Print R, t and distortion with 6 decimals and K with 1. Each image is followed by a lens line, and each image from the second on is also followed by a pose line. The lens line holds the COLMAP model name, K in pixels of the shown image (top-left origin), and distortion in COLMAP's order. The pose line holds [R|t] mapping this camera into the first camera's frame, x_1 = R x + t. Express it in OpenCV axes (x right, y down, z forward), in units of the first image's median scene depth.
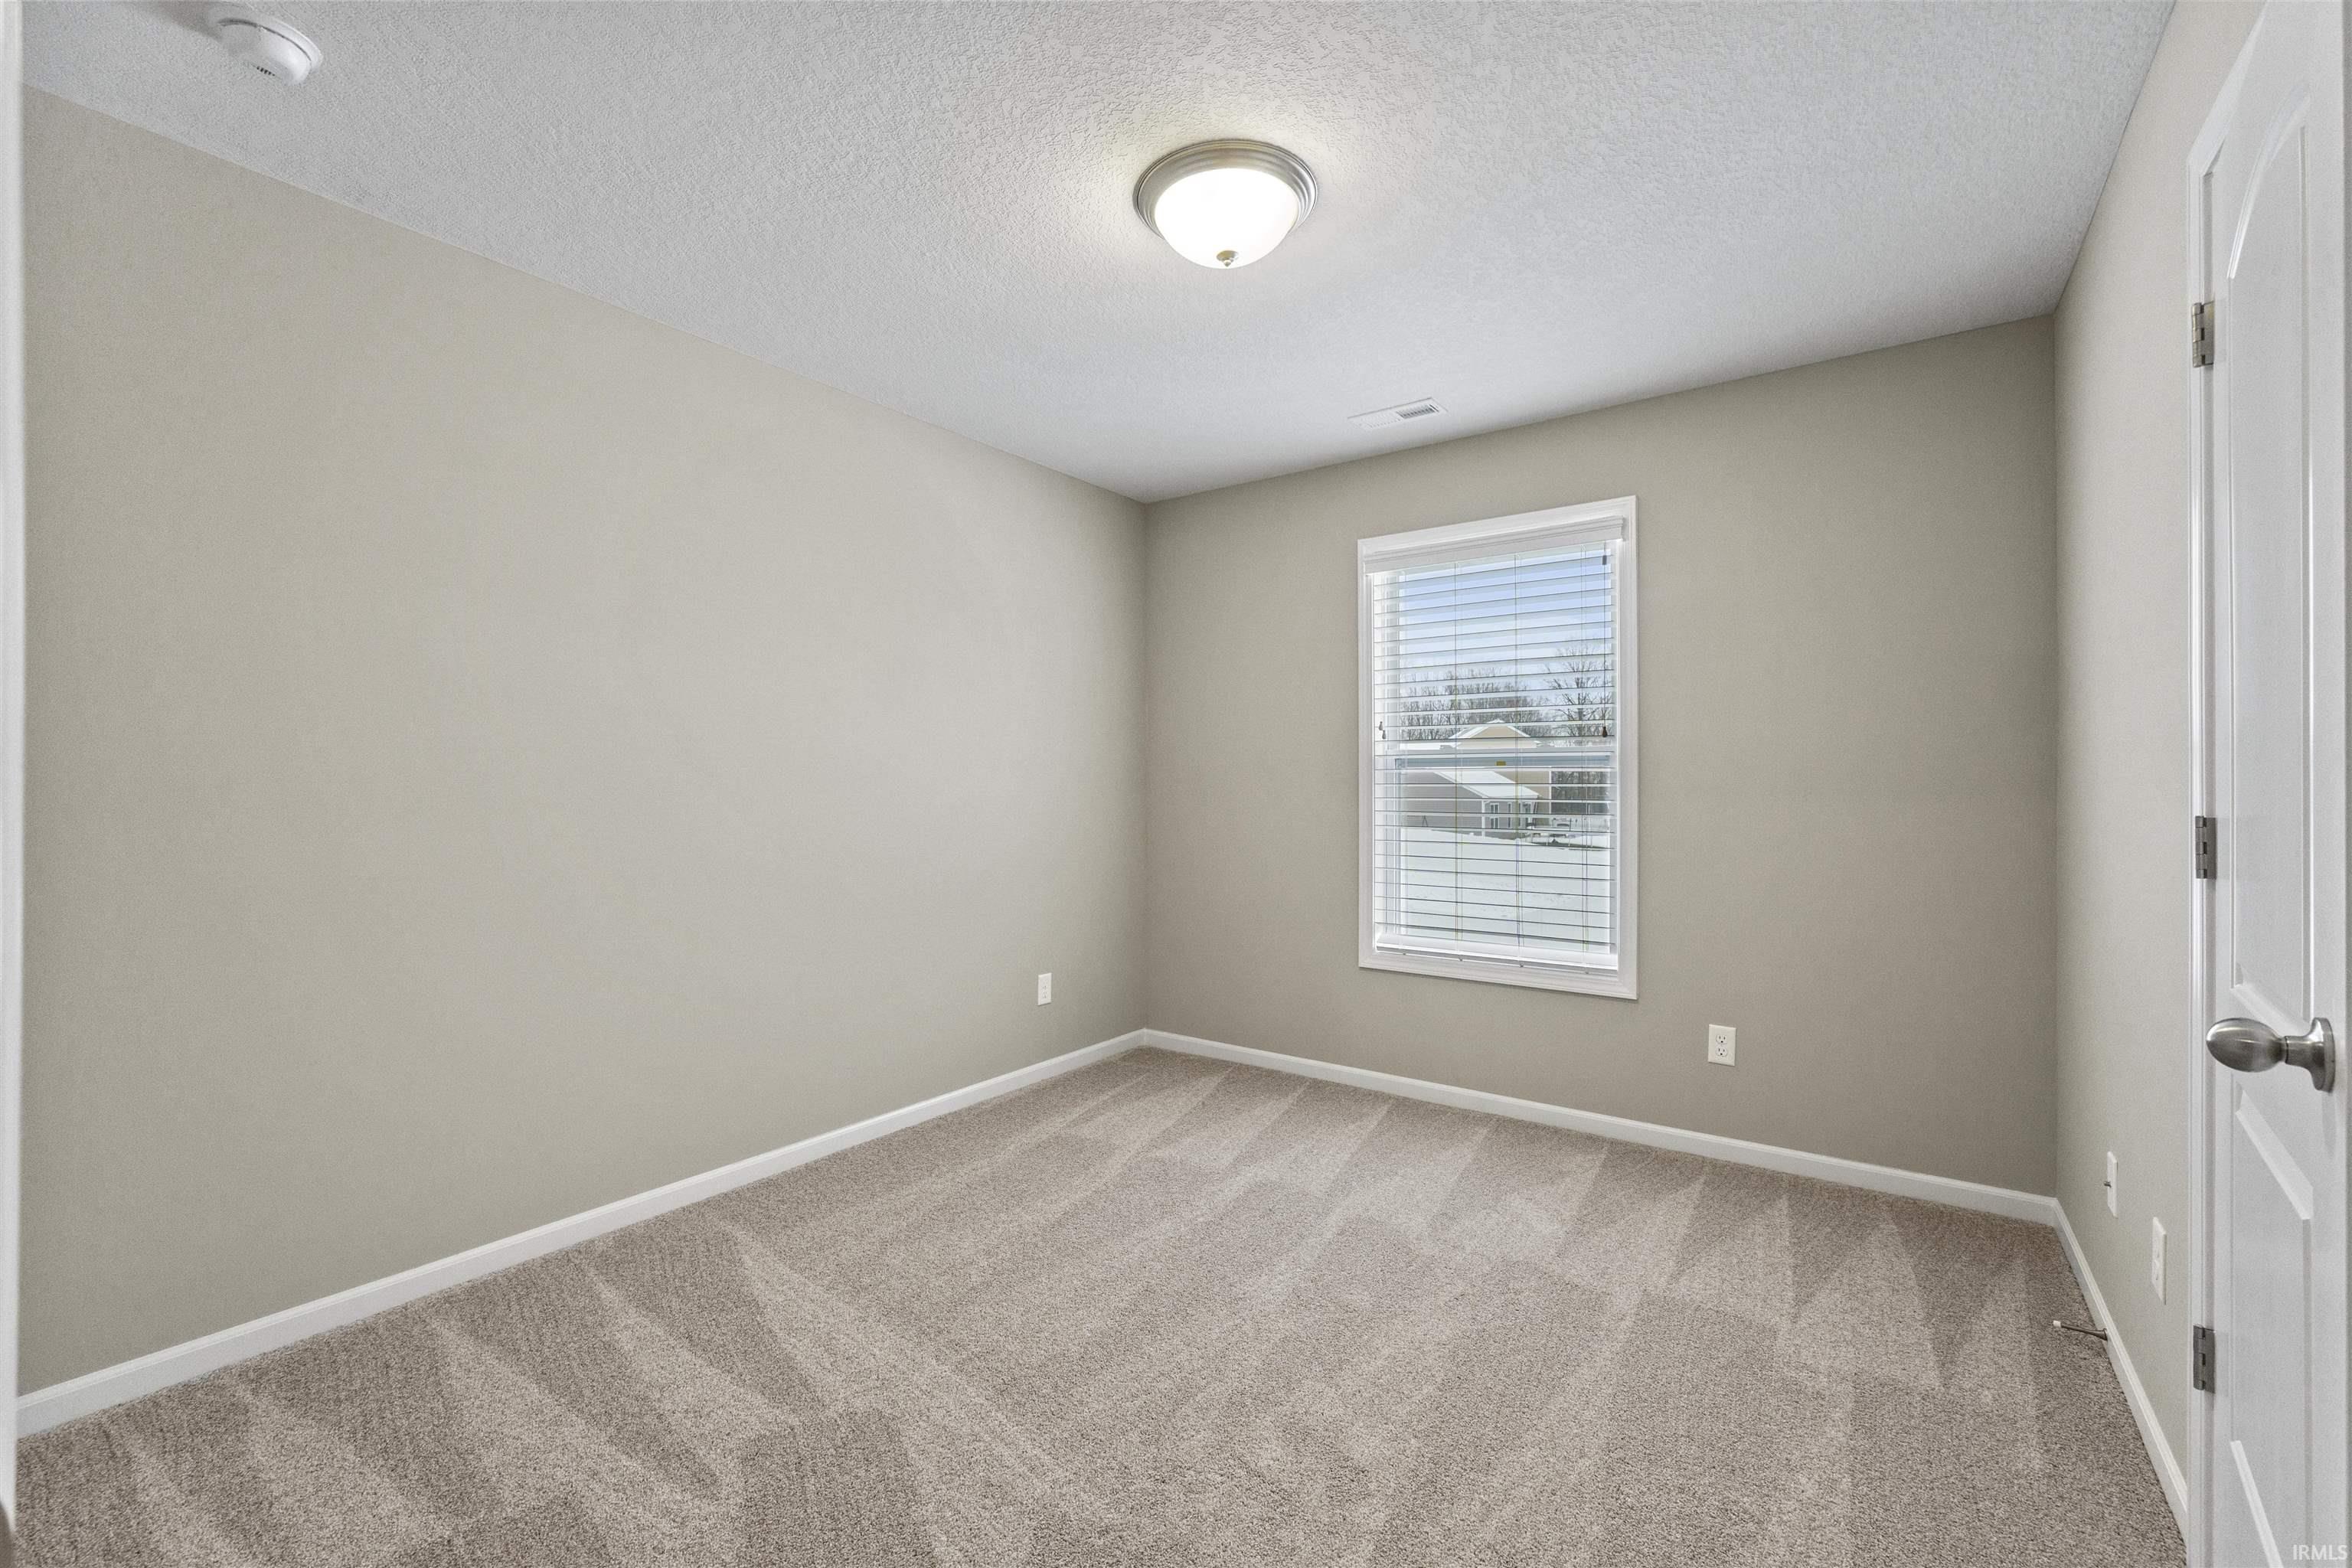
lens RADIAL K [[980.3, 0, 1168.2], [0, 980.3, 786.4], [0, 0, 1]] dist [-0.000478, 0.000358]
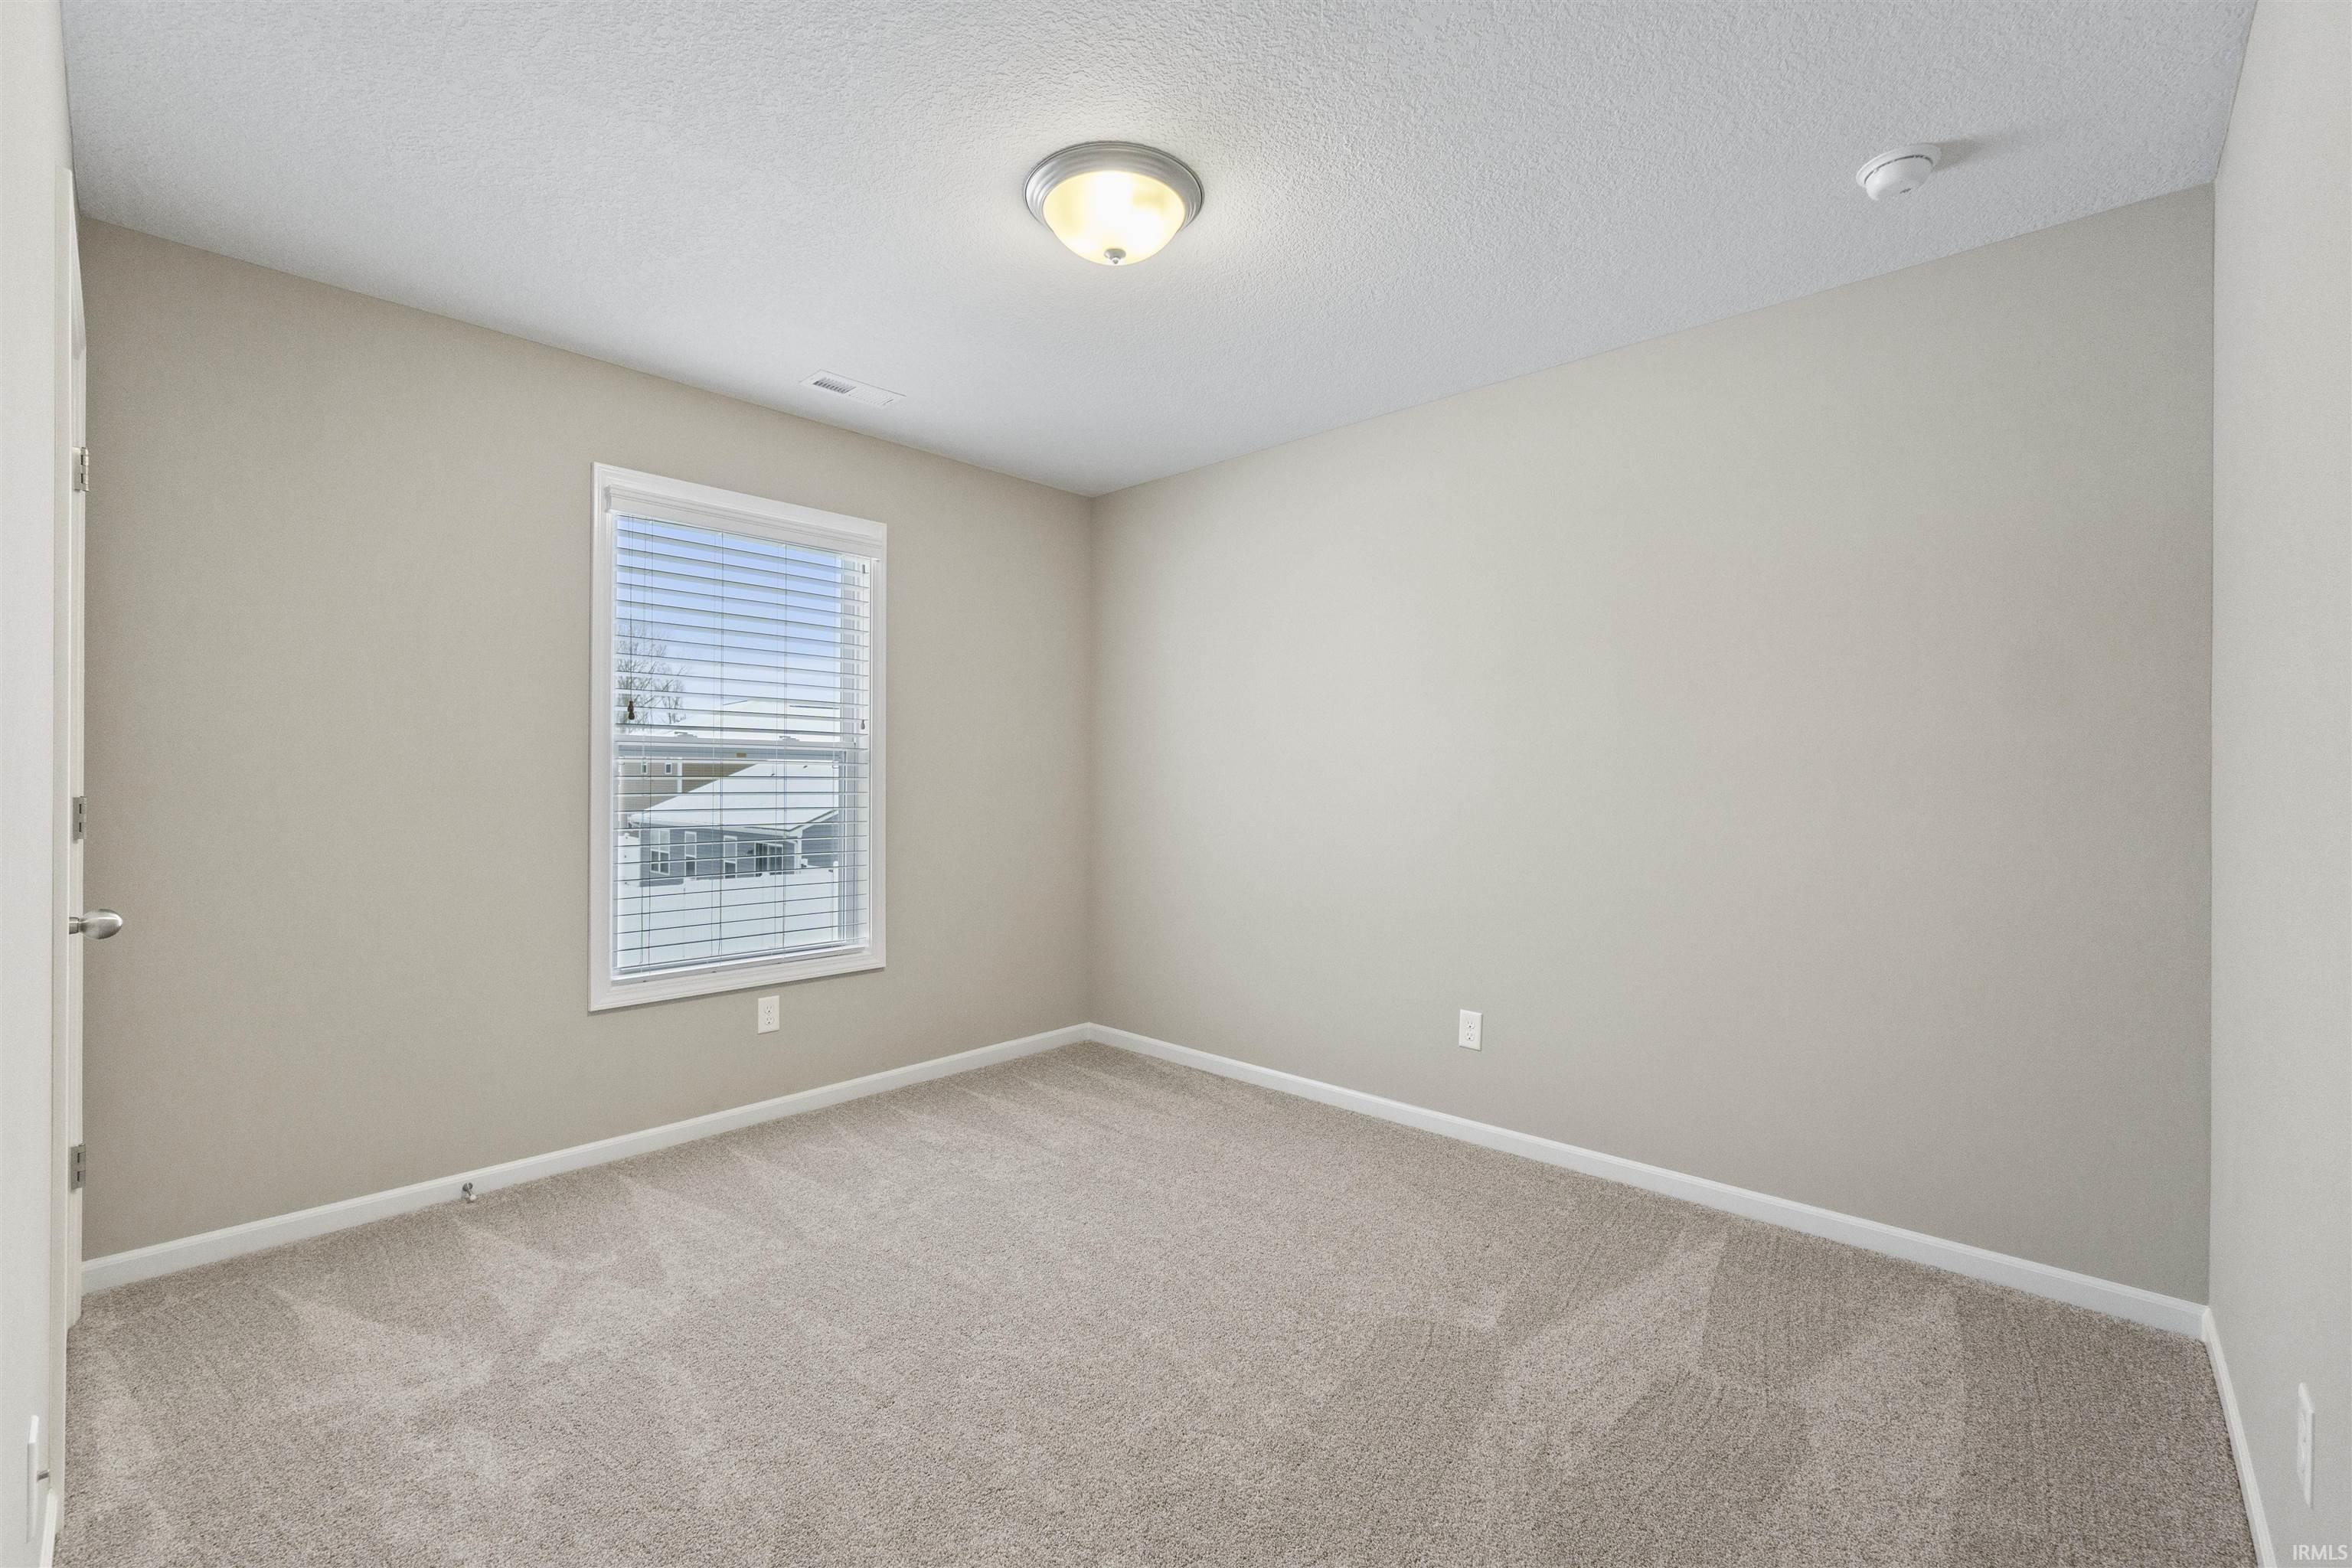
lens RADIAL K [[980.3, 0, 1168.2], [0, 980.3, 786.4], [0, 0, 1]] dist [-0.000478, 0.000358]
pose [[0.120922, 0.002204, 0.992660, -0.358887], [0.001998, 0.999995, -0.002464, 0.006779], [-0.992660, 0.002281, 0.120917, 0.311488]]
